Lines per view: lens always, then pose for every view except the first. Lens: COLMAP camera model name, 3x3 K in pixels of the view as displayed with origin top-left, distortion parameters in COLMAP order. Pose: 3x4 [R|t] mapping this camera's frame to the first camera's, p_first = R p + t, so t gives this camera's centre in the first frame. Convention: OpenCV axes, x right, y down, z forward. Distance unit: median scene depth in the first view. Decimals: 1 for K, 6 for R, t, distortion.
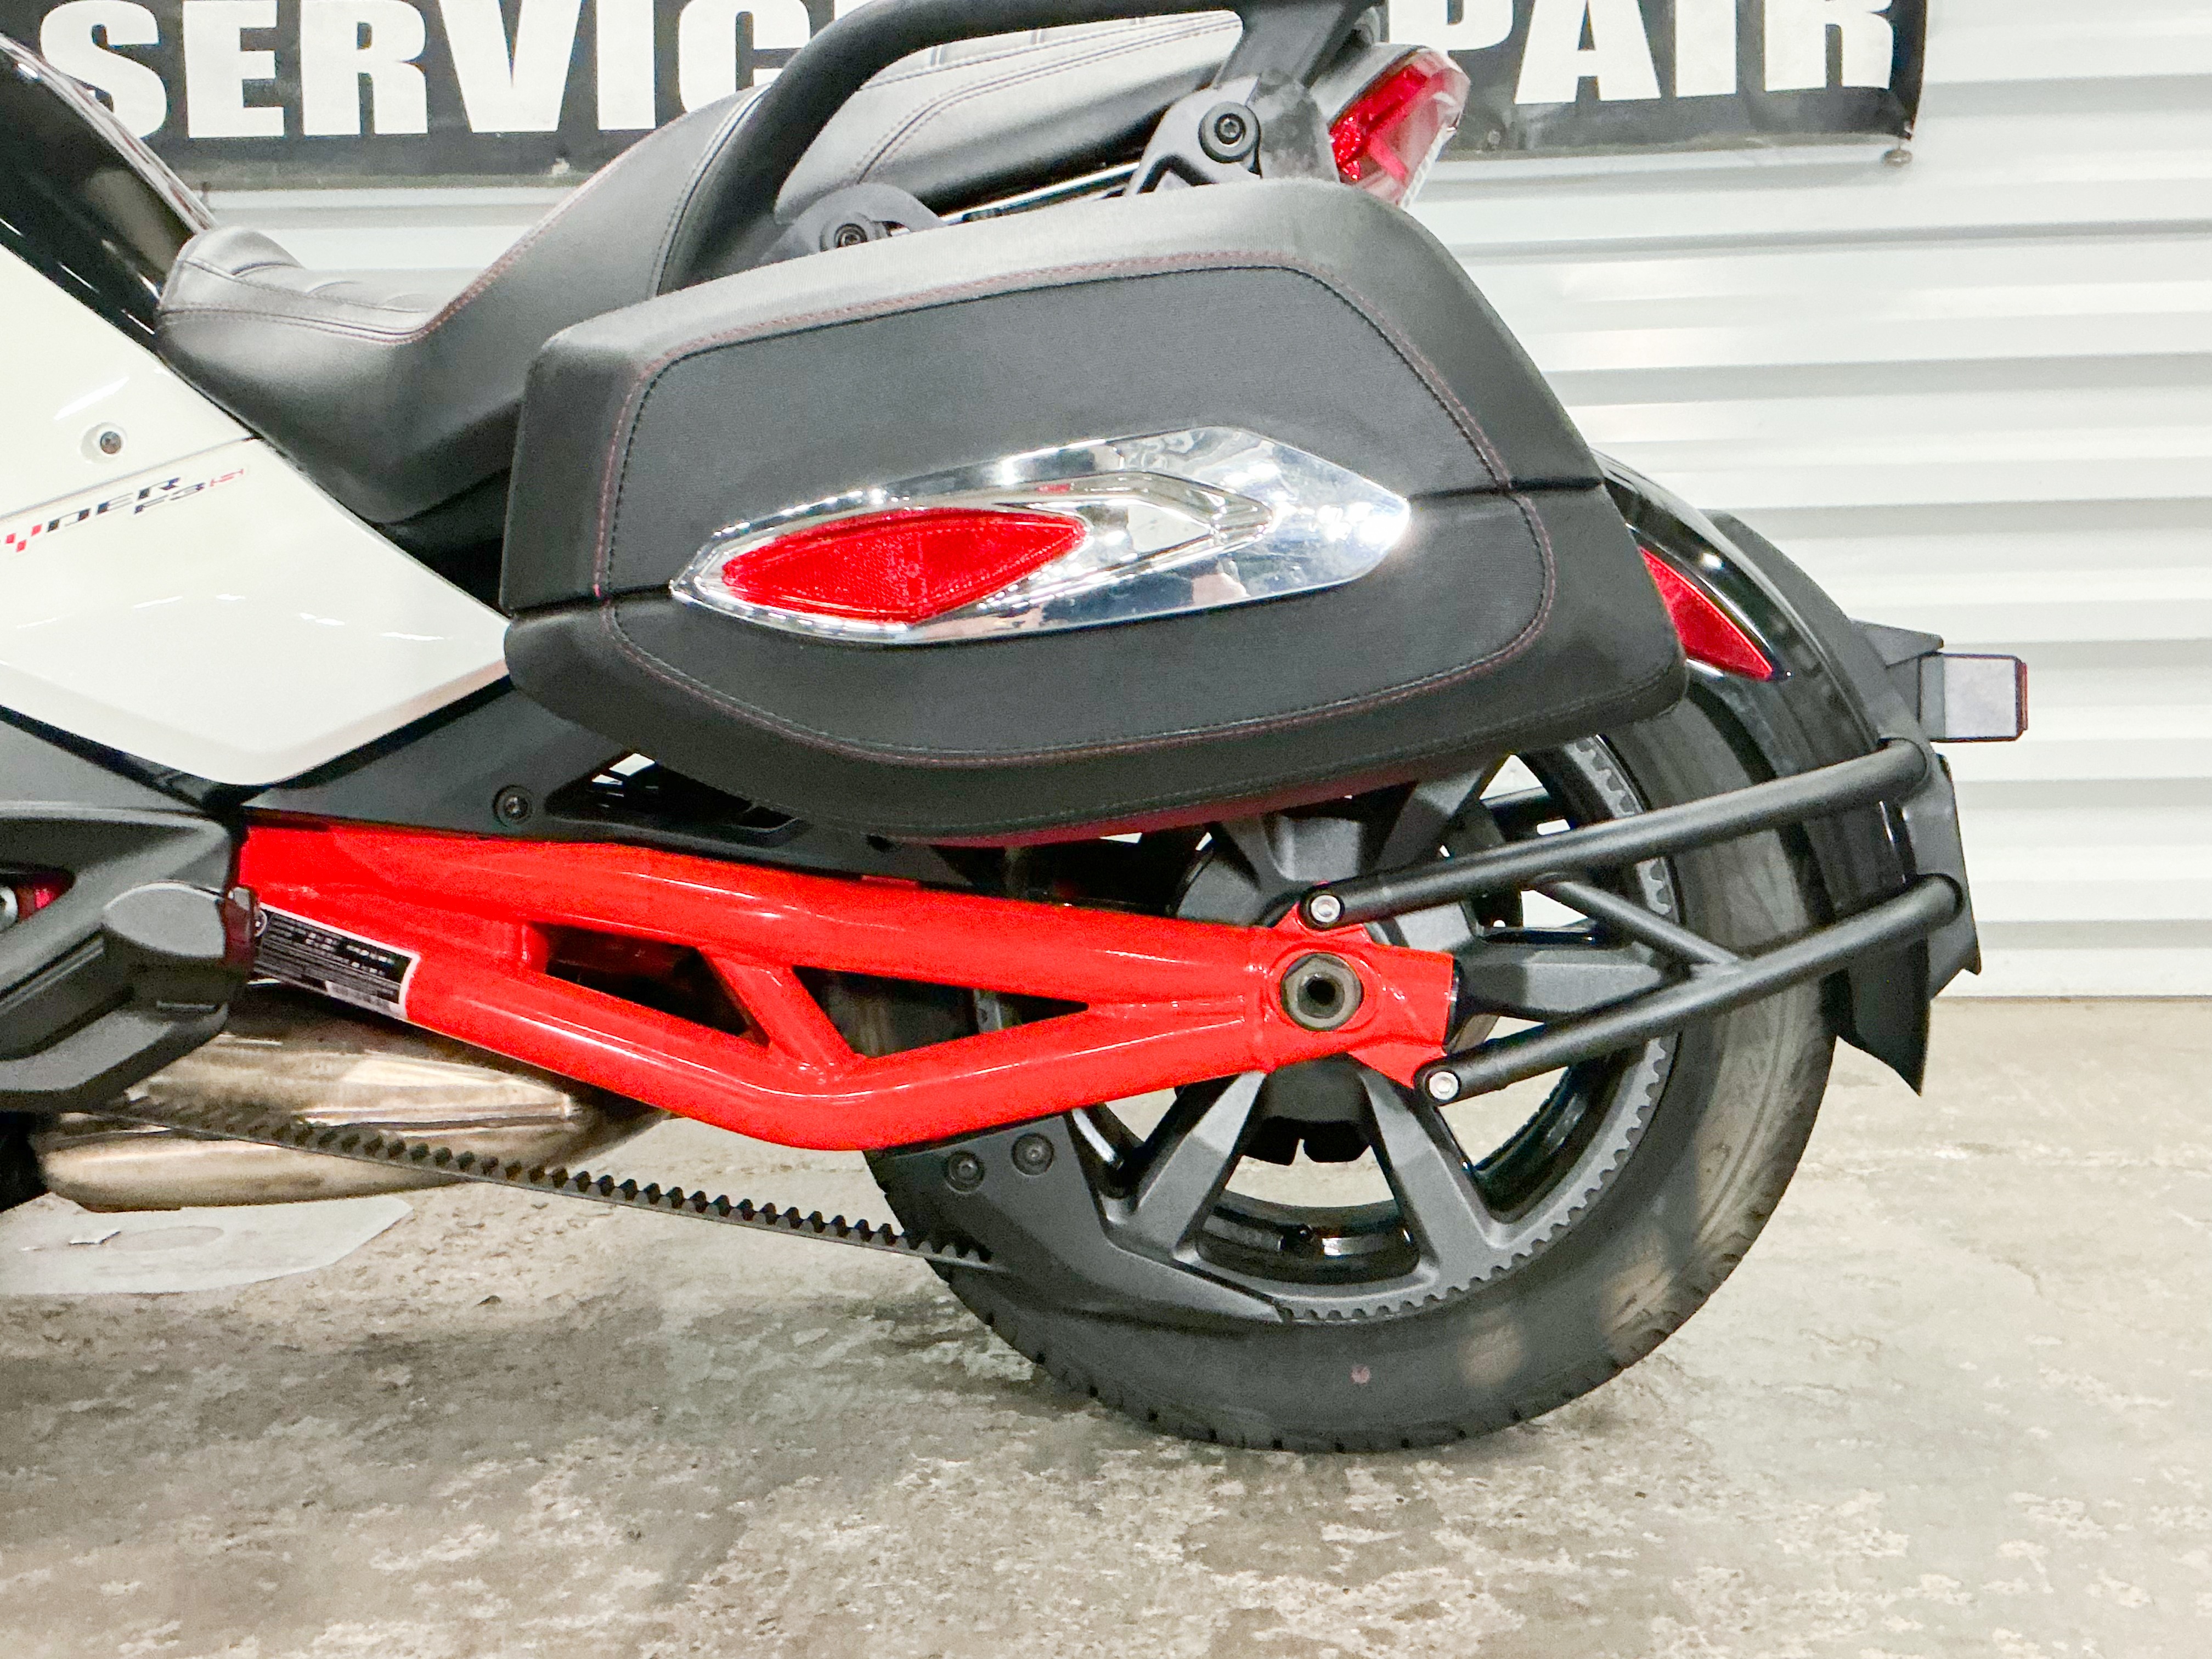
lens RADIAL K [[2494.1, 0, 1106.0], [0, 2494.1, 829.5], [0, 0, 1]] dist [0.180364, -0.416498]
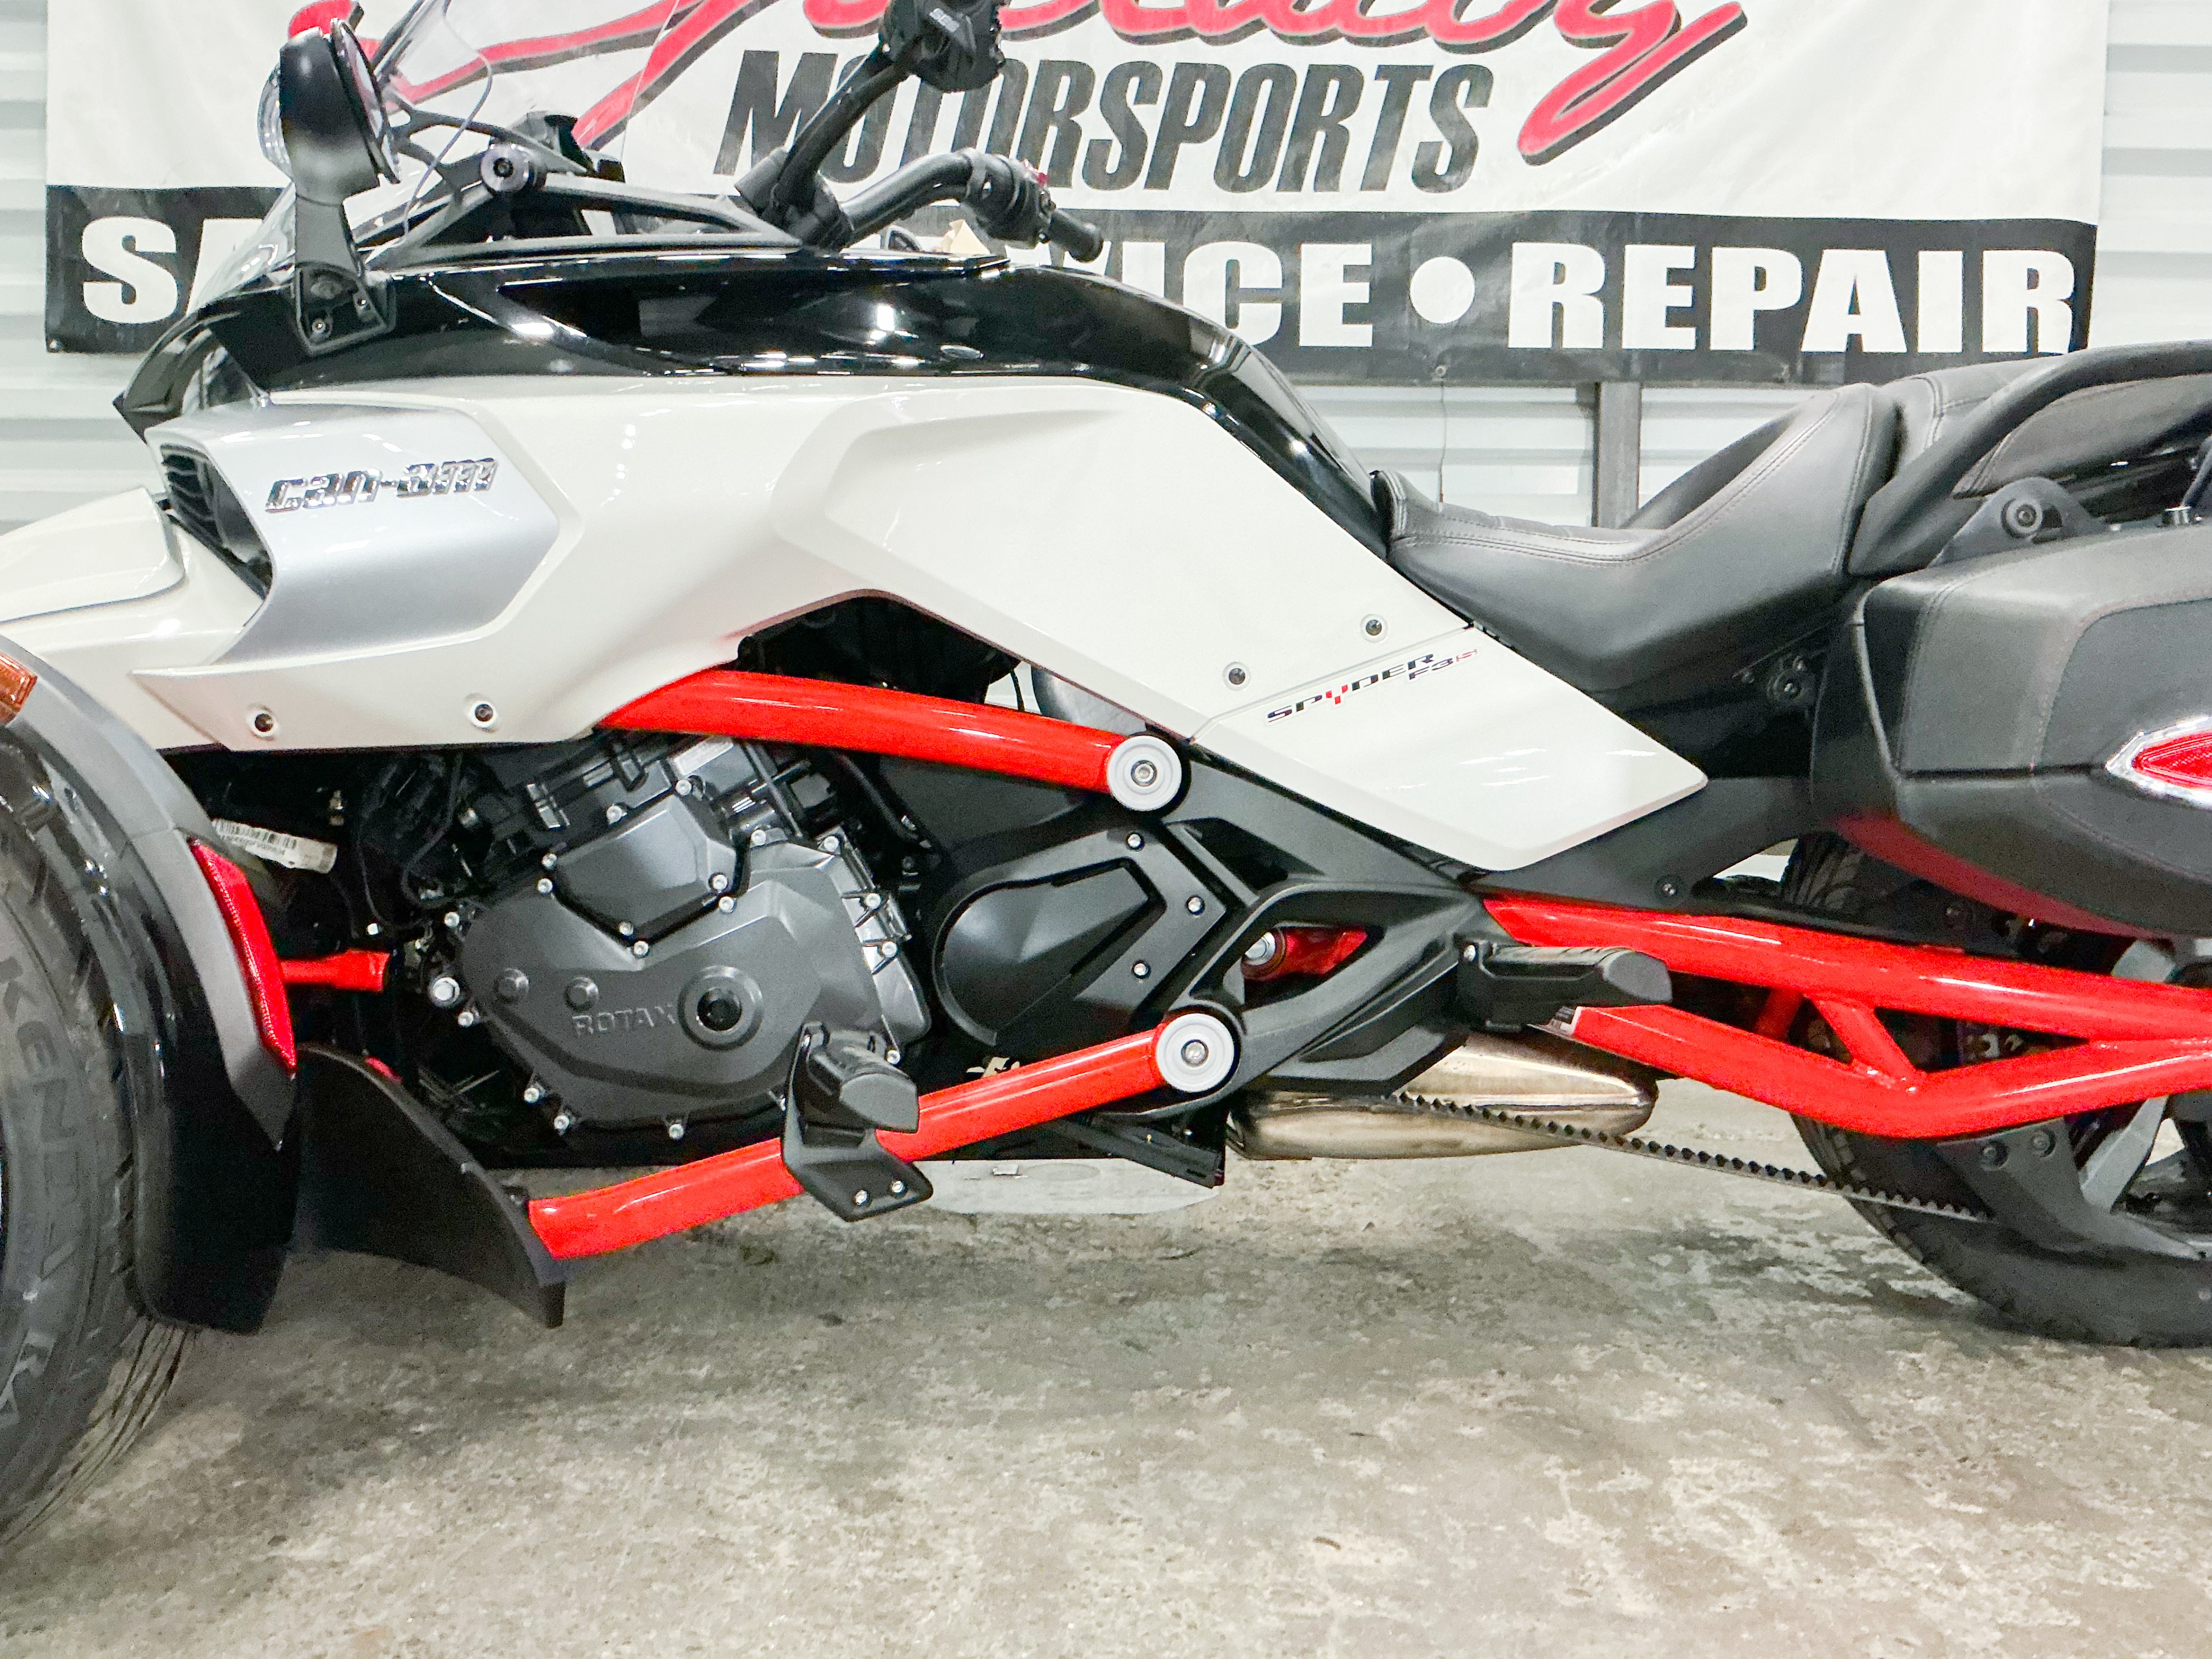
lens RADIAL K [[1965.4, 0, 1106.0], [0, 1965.4, 829.5], [0, 0, 1]] dist [0.151159, -0.335022]
pose [[0.997227, 0.027490, 0.069162, -0.620804], [-0.027130, 0.999613, -0.006132, -0.027323], [-0.069304, 0.004238, 0.997587, -0.101604]]
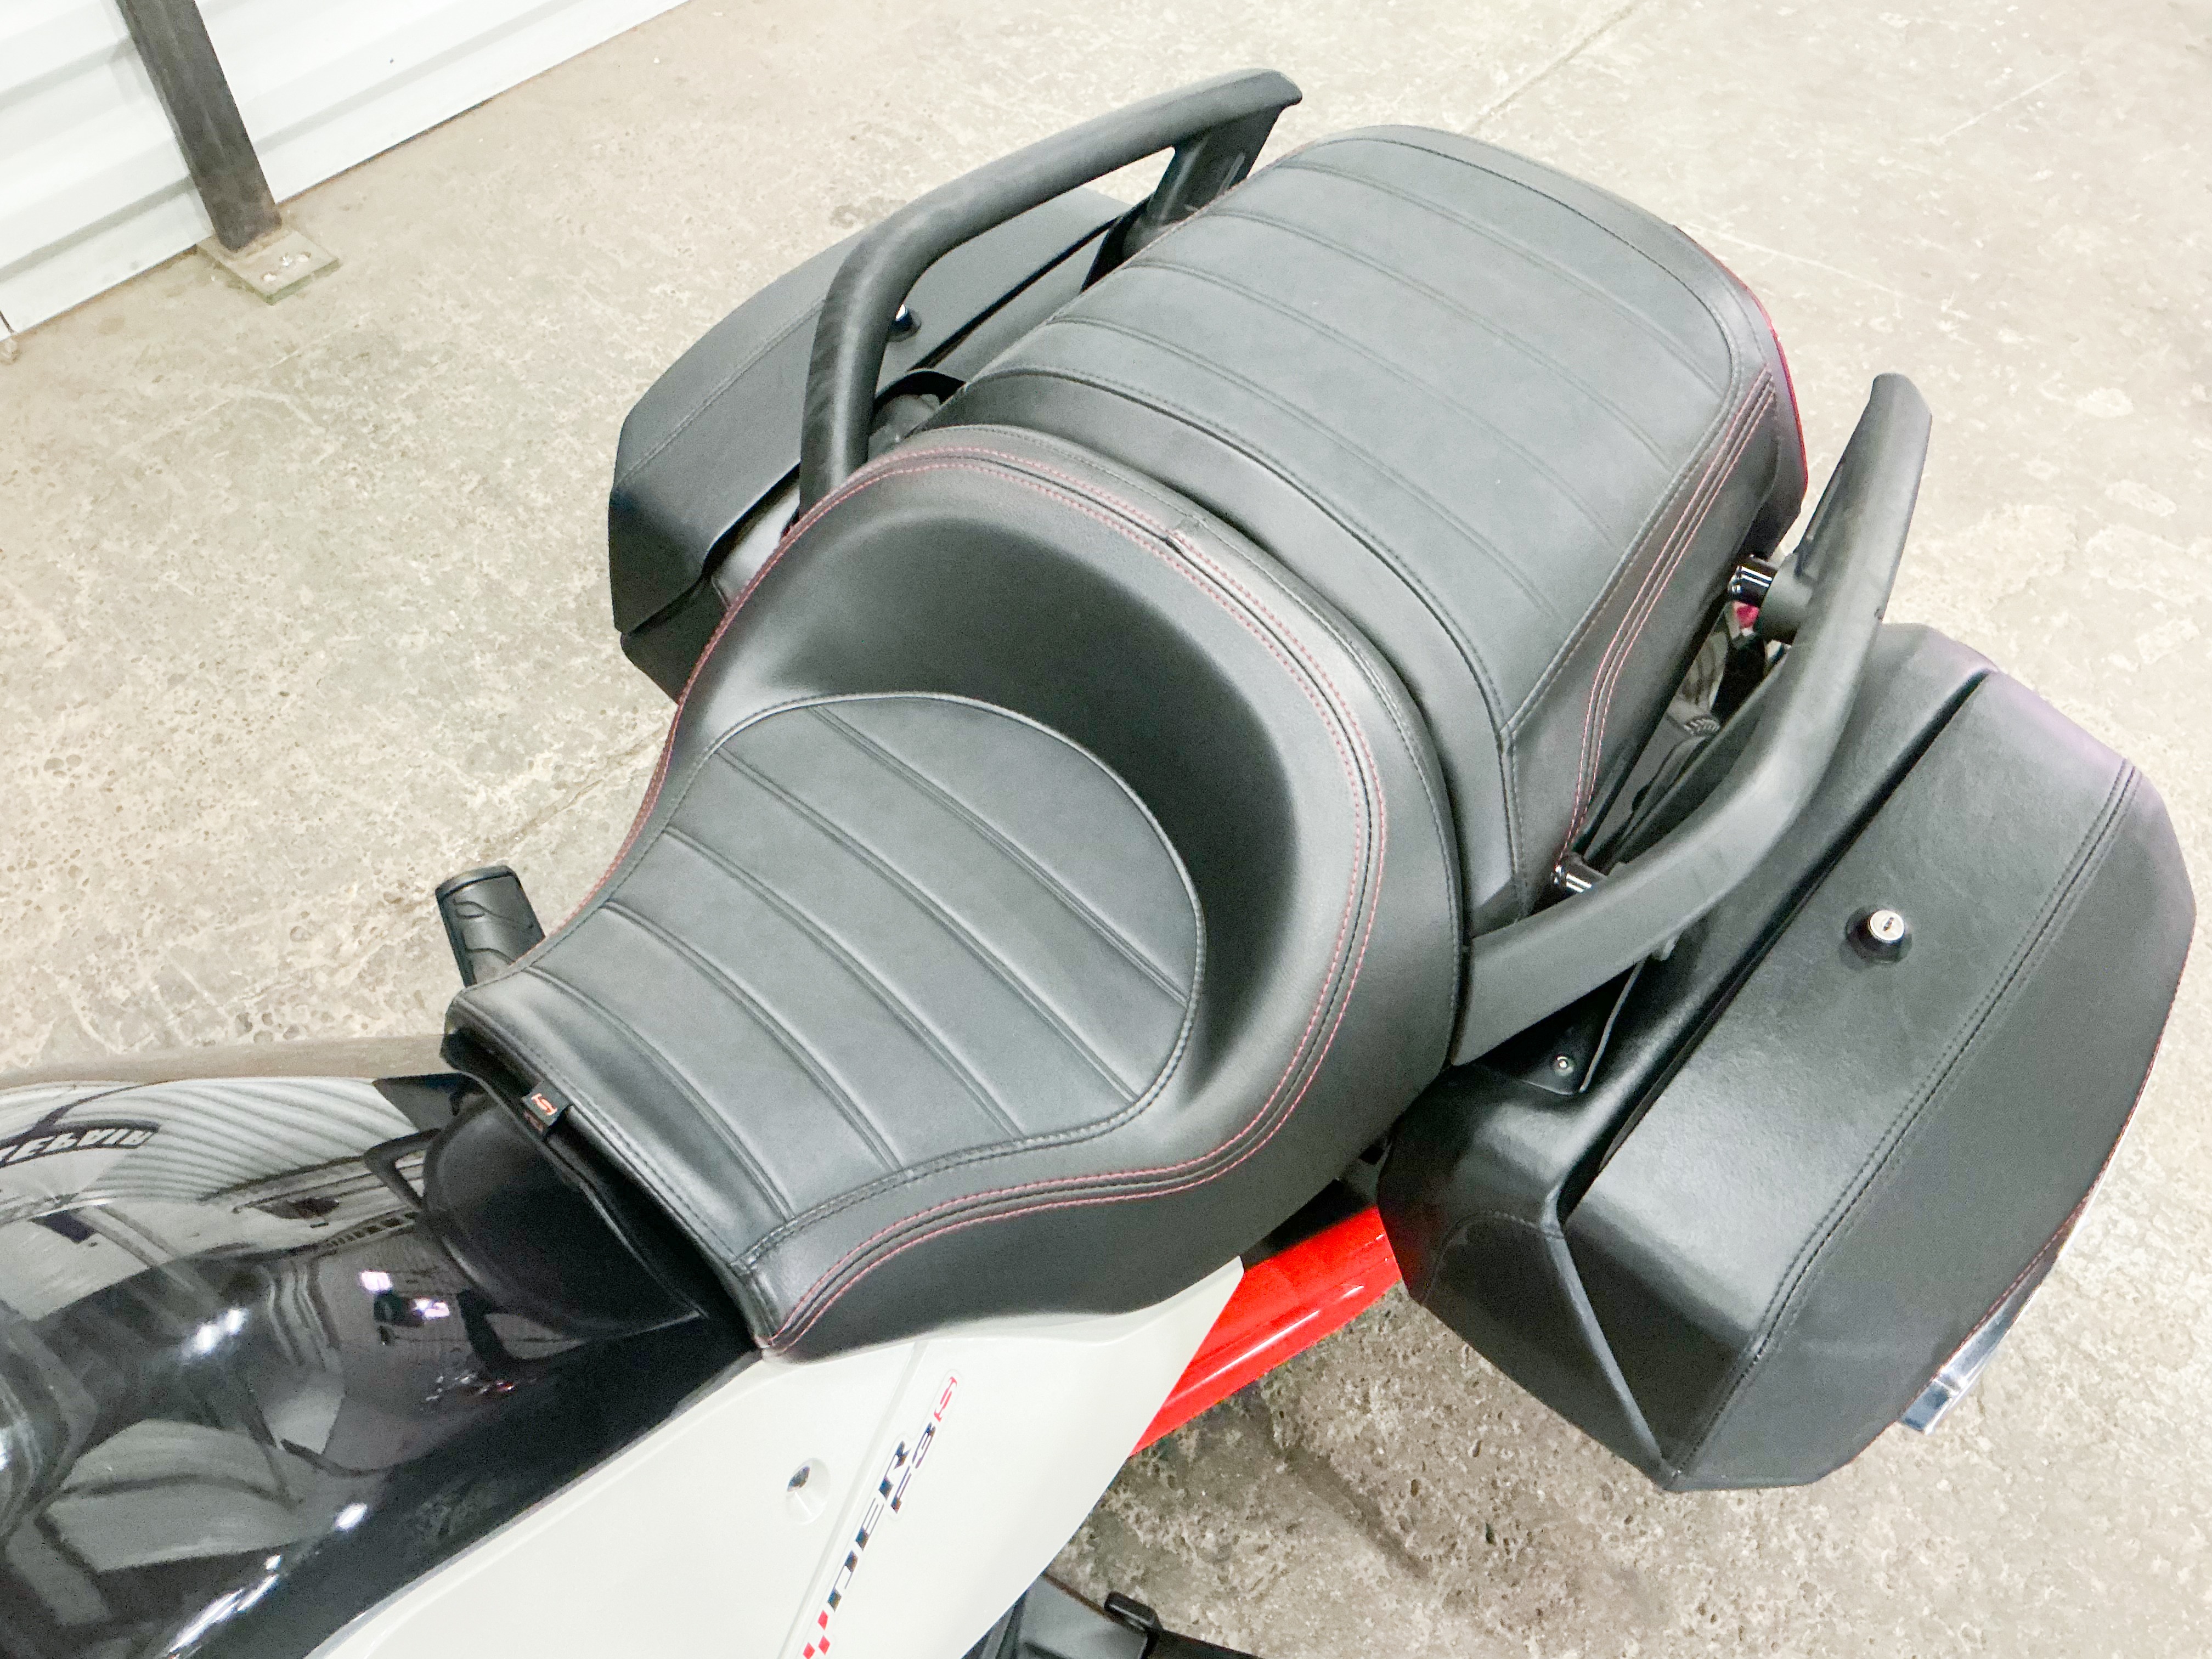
lens RADIAL K [[1845.3, 0, 1106.0], [0, 1845.3, 829.5], [0, 0, 1]] dist [0.134327, -0.285174]
pose [[0.614359, -0.609903, 0.500581, -0.501507], [0.029041, 0.651477, 0.758112, -0.711762], [-0.788492, -0.451216, 0.417953, 0.783753]]
